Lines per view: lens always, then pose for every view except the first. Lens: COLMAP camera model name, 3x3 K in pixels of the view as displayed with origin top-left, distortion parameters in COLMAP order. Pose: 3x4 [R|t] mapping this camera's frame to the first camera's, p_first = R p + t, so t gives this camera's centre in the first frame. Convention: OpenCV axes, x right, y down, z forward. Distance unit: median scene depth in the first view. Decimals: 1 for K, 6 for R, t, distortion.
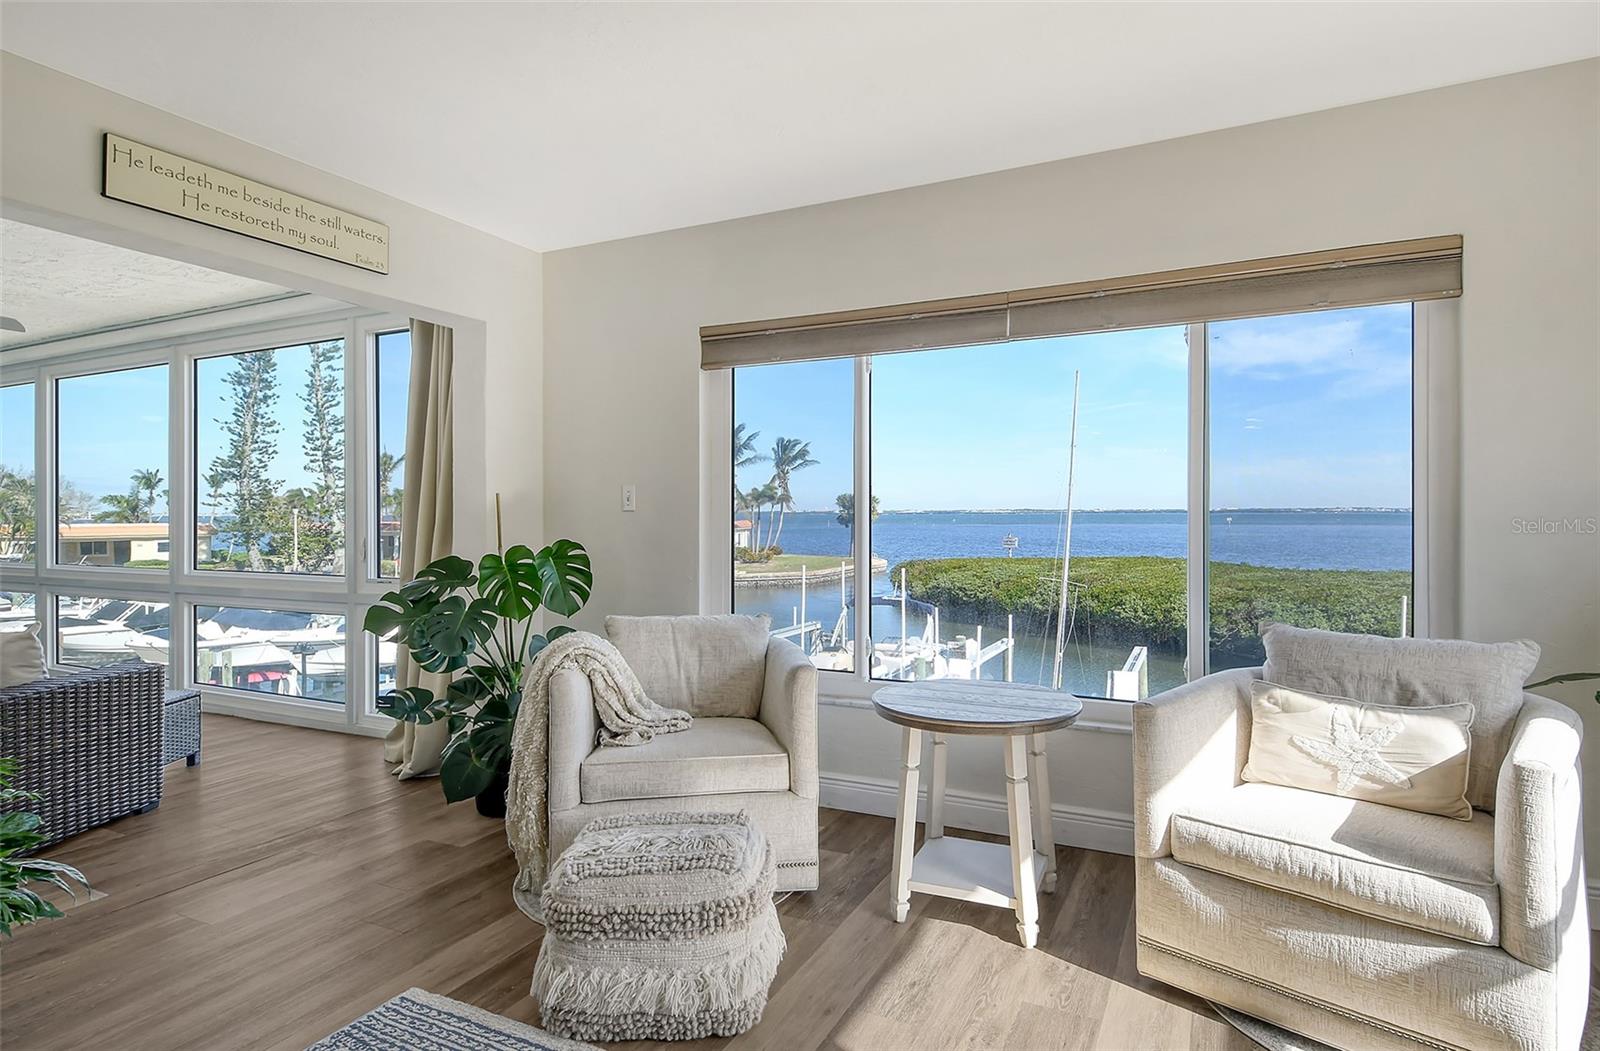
lens RADIAL K [[862.7, 0, 799.0], [0, 862.7, 516.7], [0, 0, 1]] dist [0.007059, 0.000345]
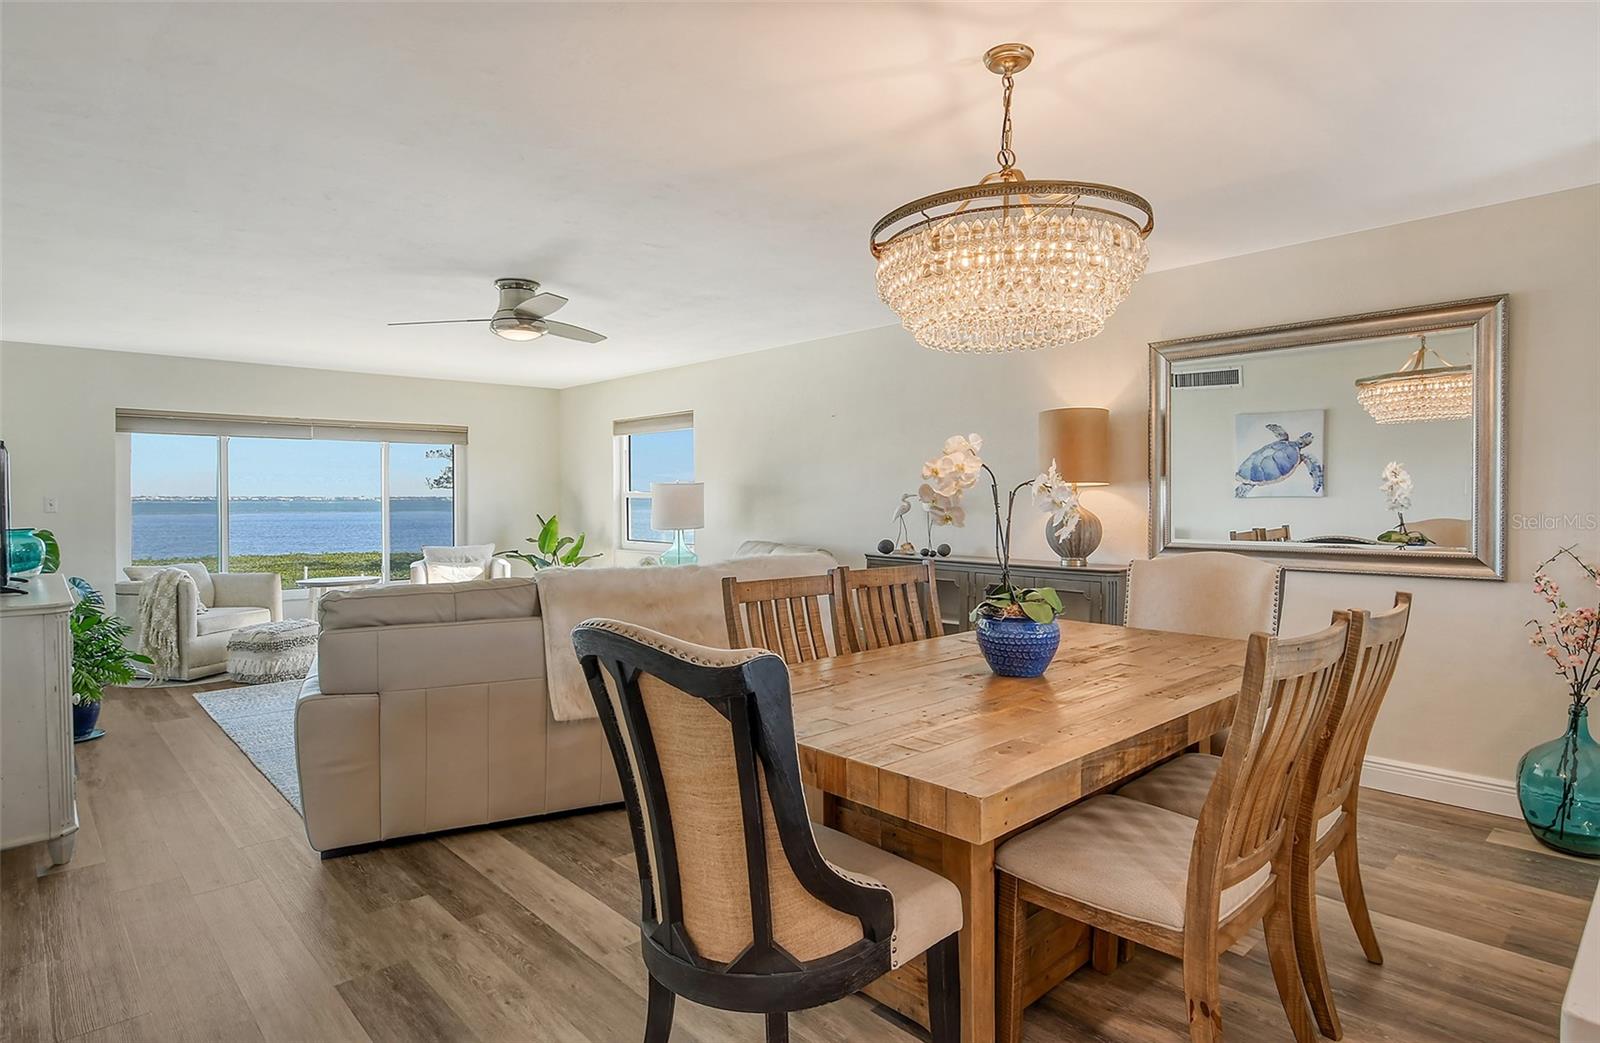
lens RADIAL K [[849.8, 0, 882.2], [0, 849.8, 511.9], [0, 0, 1]] dist [-0.000507, -0.010273]
pose [[0.283478, -0.014262, 0.958873, -2.088217], [0.006045, 0.999896, 0.013085, -0.032924], [-0.958960, 0.002087, 0.283535, -1.582880]]
